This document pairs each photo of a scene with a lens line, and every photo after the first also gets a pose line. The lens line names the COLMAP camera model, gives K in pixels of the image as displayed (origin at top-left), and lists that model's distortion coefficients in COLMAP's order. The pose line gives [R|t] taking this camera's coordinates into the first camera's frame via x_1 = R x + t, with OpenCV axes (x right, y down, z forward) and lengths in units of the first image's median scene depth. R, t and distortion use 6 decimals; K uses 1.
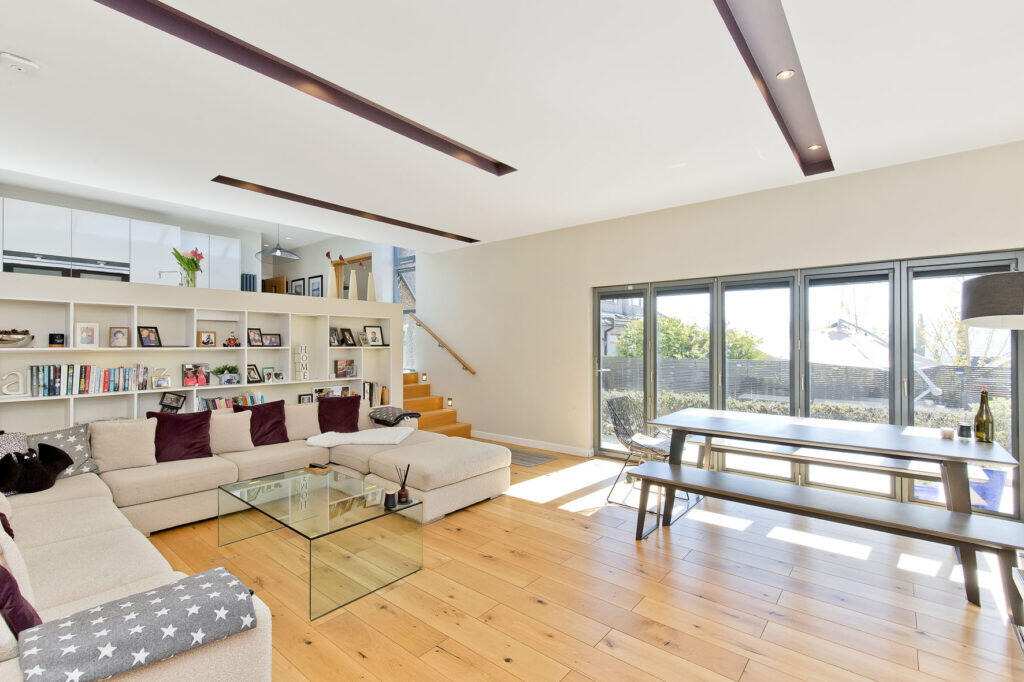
lens RADIAL K [[446.2, 0, 512.0], [0, 446.2, 341.0], [0, 0, 1]] dist [-0.000059, -0.000016]
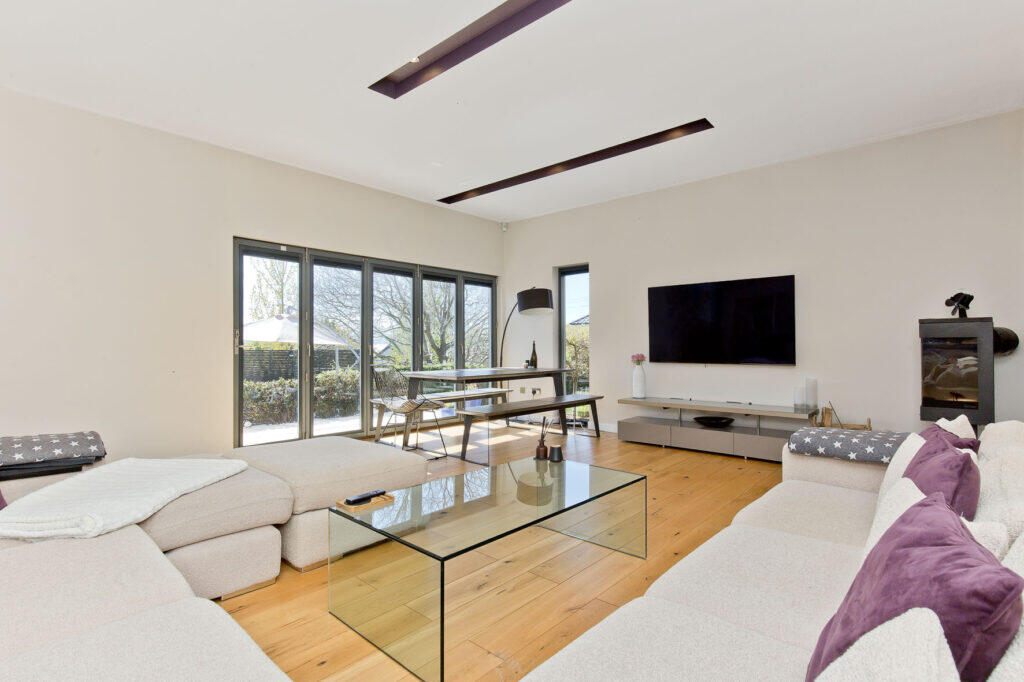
lens RADIAL K [[499.2, 0, 512.0], [0, 499.2, 341.0], [0, 0, 1]] dist [0.004636, 0.000278]
pose [[0.040177, 0.009540, 0.999147, -0.687975], [-0.008504, 0.999921, -0.009206, 0.063966], [-0.999156, -0.008127, 0.040255, 0.539681]]
